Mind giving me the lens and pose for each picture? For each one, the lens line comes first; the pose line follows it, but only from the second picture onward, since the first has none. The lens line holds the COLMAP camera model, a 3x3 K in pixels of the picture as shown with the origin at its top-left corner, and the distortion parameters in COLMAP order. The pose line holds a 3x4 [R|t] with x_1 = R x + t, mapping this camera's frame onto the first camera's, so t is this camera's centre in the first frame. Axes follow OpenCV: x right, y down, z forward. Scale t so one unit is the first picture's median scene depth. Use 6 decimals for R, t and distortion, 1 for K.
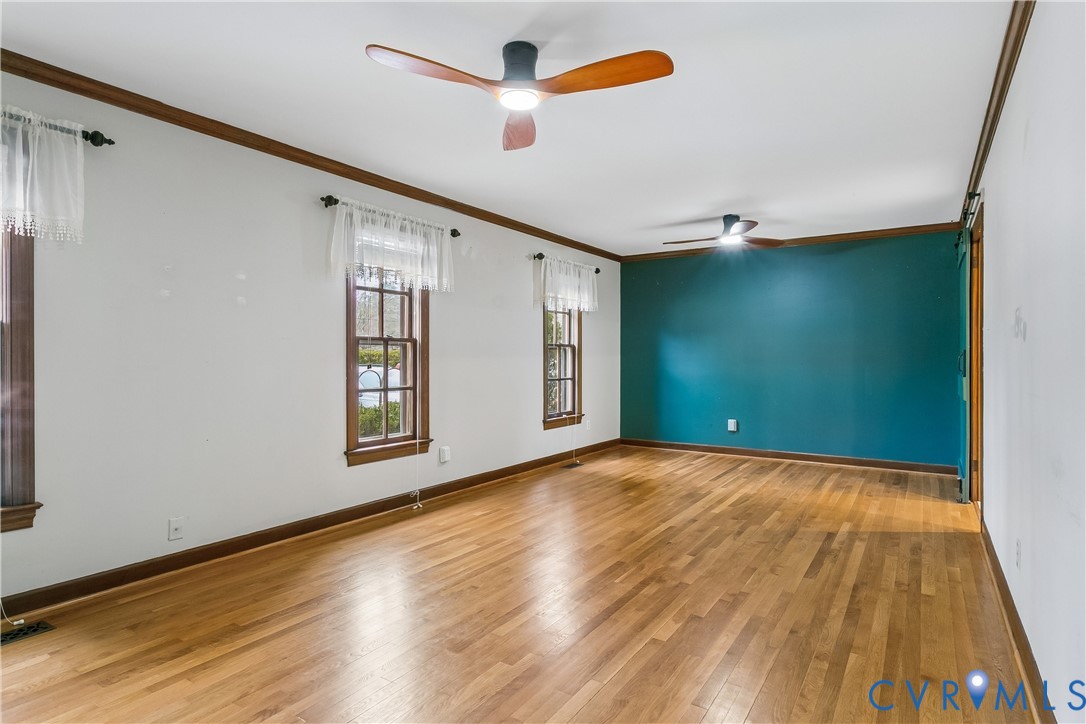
lens RADIAL K [[527.8, 0, 558.6], [0, 527.8, 358.5], [0, 0, 1]] dist [0.000382, 0.000148]
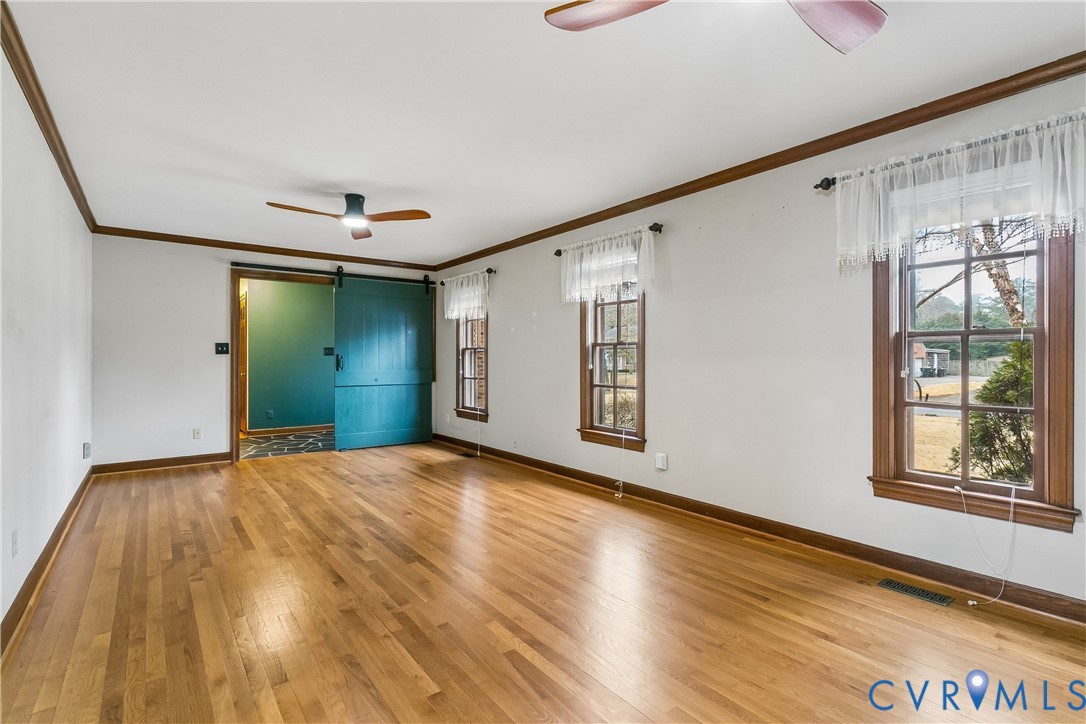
lens RADIAL K [[503.0, 0, 543.0], [0, 503.0, 362.0], [0, 0, 1]] dist [0.047502, 0.000150]
pose [[-0.291537, 0.002105, -0.956557, 0.801821], [-0.001788, 0.999995, 0.002746, 0.000564], [0.956558, 0.002511, -0.291531, 1.187276]]
